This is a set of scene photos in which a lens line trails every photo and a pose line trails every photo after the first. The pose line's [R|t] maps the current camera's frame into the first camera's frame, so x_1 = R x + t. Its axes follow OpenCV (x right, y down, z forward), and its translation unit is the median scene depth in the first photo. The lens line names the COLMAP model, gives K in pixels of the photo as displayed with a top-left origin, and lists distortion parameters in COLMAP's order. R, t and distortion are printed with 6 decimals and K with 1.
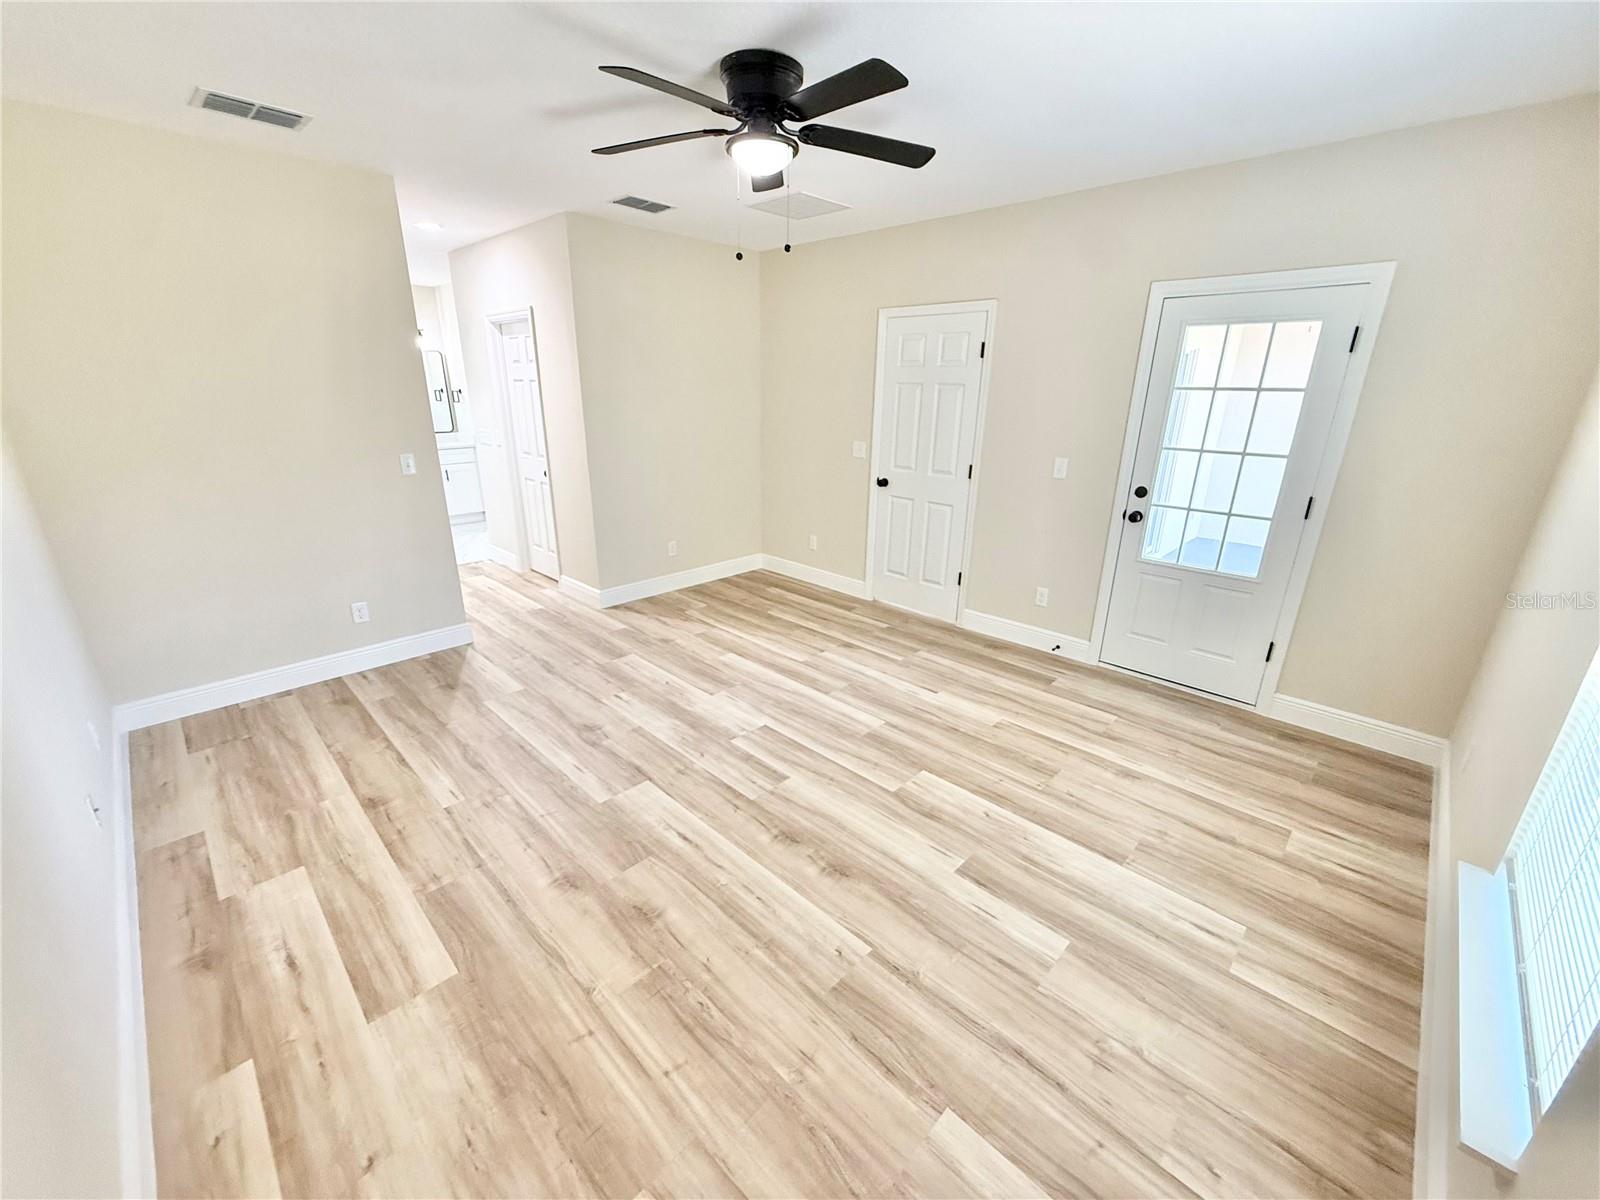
lens RADIAL K [[636.6, 0, 800.0], [0, 636.6, 600.0], [0, 0, 1]] dist [0.000330, 0.000183]
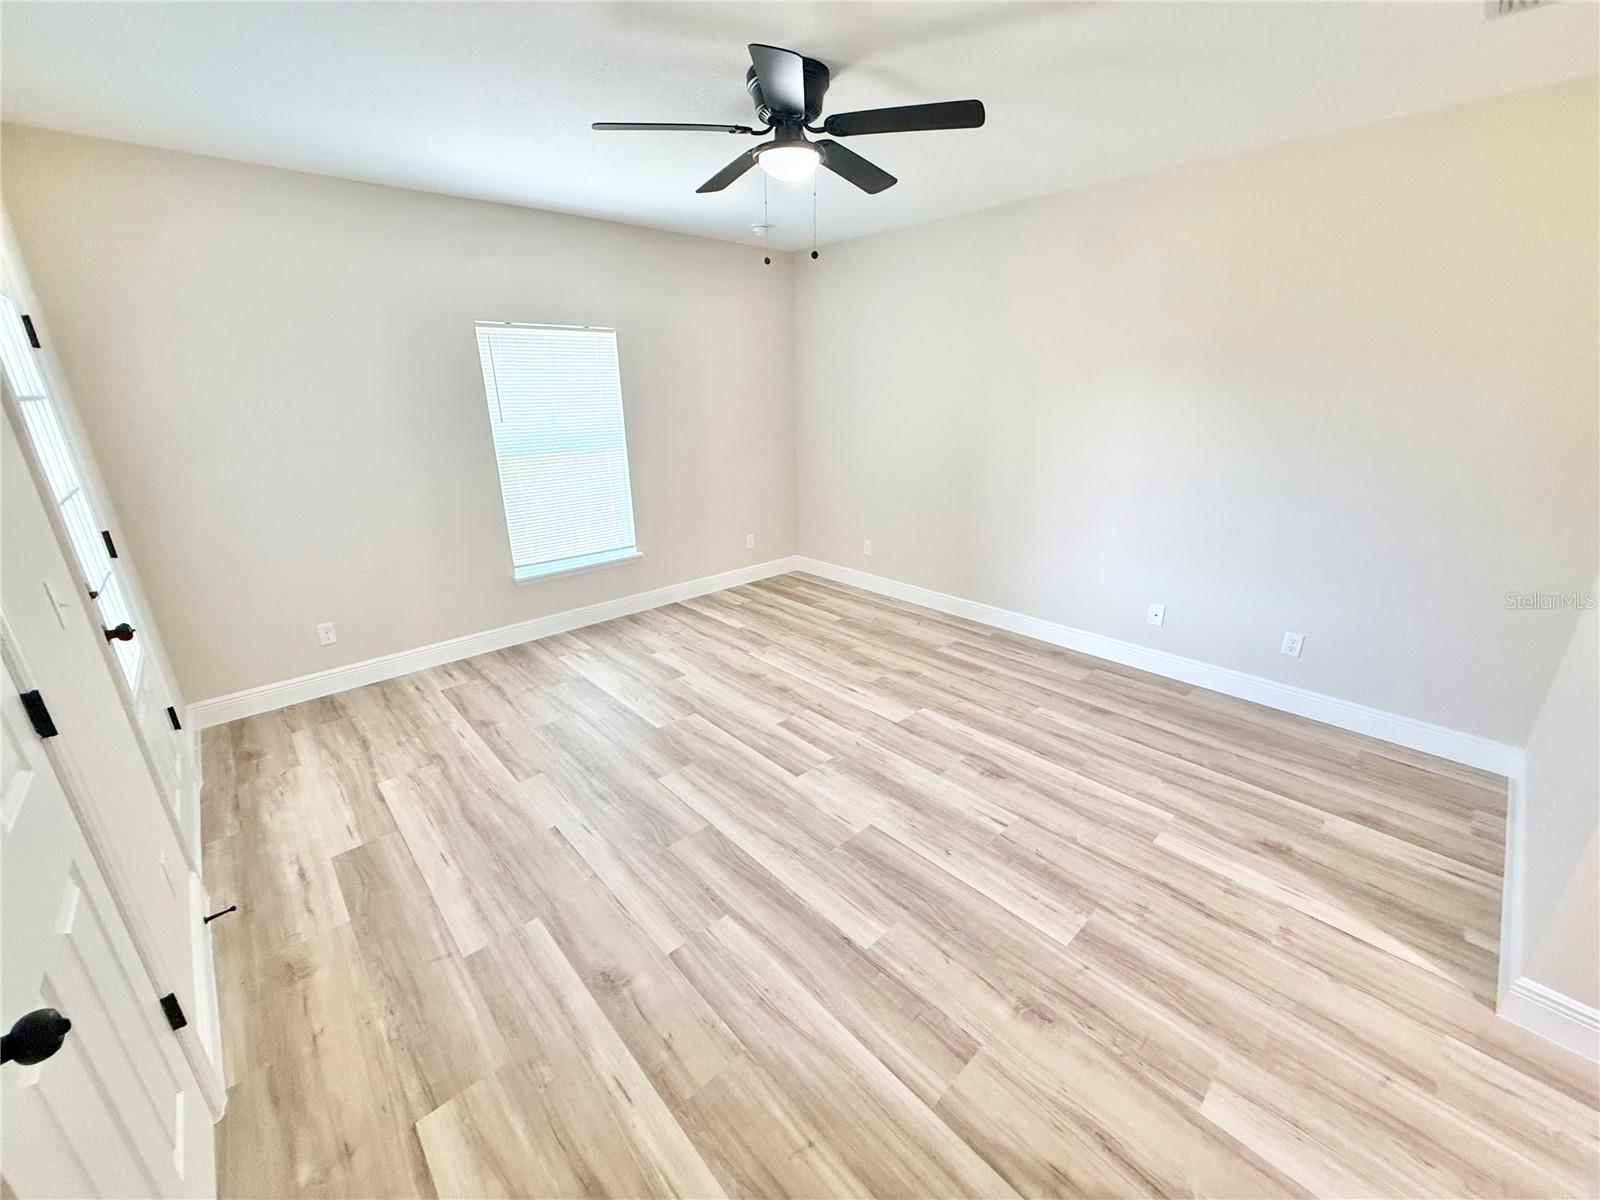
lens RADIAL K [[636.6, 0, 800.0], [0, 636.6, 600.0], [0, 0, 1]] dist [0.000330, 0.000183]
pose [[-0.998520, -0.018138, 0.051276, -0.107212], [0.017015, 0.791272, 0.611227, -0.574864], [-0.051660, 0.611195, -0.789792, 1.667488]]
